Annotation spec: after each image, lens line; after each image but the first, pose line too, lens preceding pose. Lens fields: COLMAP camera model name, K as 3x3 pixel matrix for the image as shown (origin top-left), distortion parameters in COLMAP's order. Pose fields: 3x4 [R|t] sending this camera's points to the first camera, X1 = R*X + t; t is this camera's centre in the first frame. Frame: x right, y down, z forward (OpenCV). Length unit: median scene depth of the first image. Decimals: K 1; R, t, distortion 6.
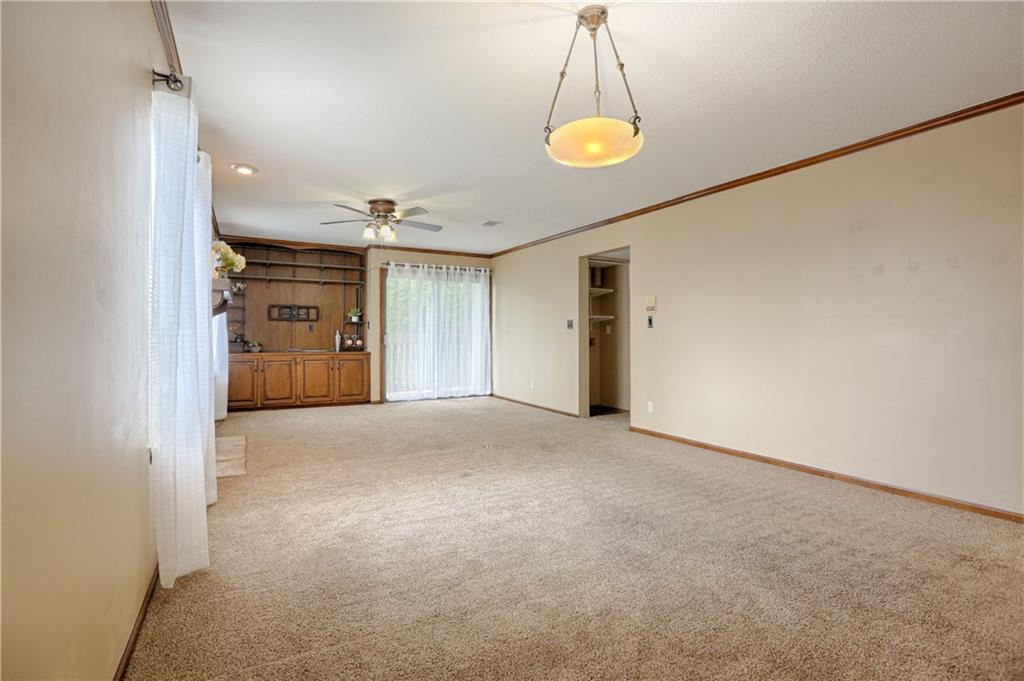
lens RADIAL K [[470.1, 0, 507.6], [0, 470.1, 340.4], [0, 0, 1]] dist [-0.040962, 0.001914]
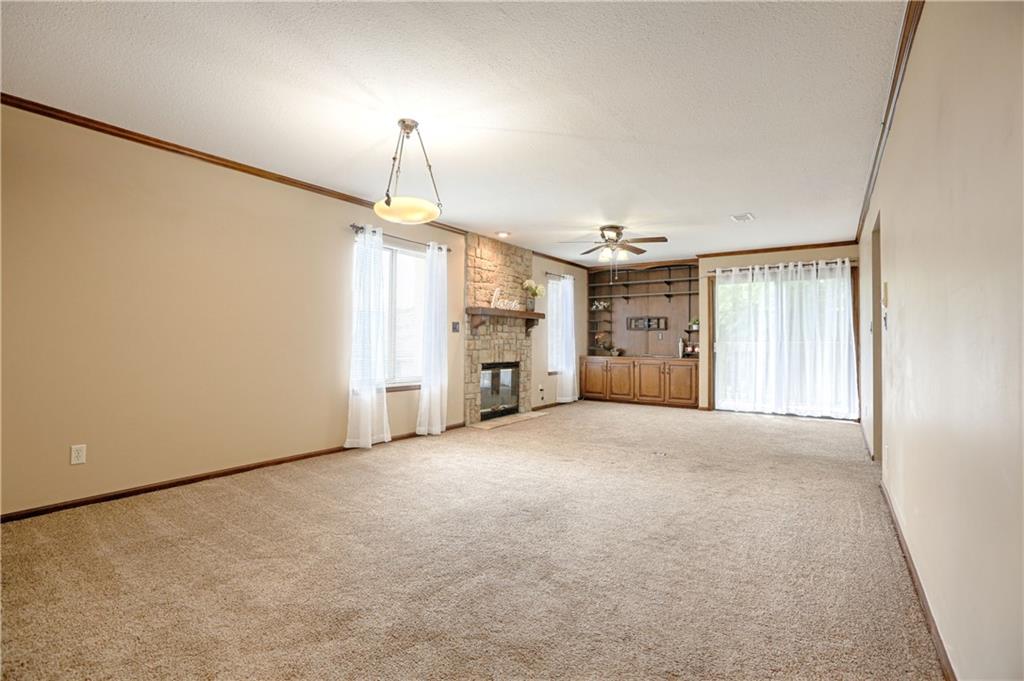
lens RADIAL K [[470.1, 0, 512.2], [0, 470.1, 338.5], [0, 0, 1]] dist [-0.040962, 0.001914]
pose [[0.442588, -0.006327, -0.896703, 0.442983], [-0.014879, 0.999786, -0.014398, 0.000757], [0.896602, 0.019715, 0.442399, 0.175105]]
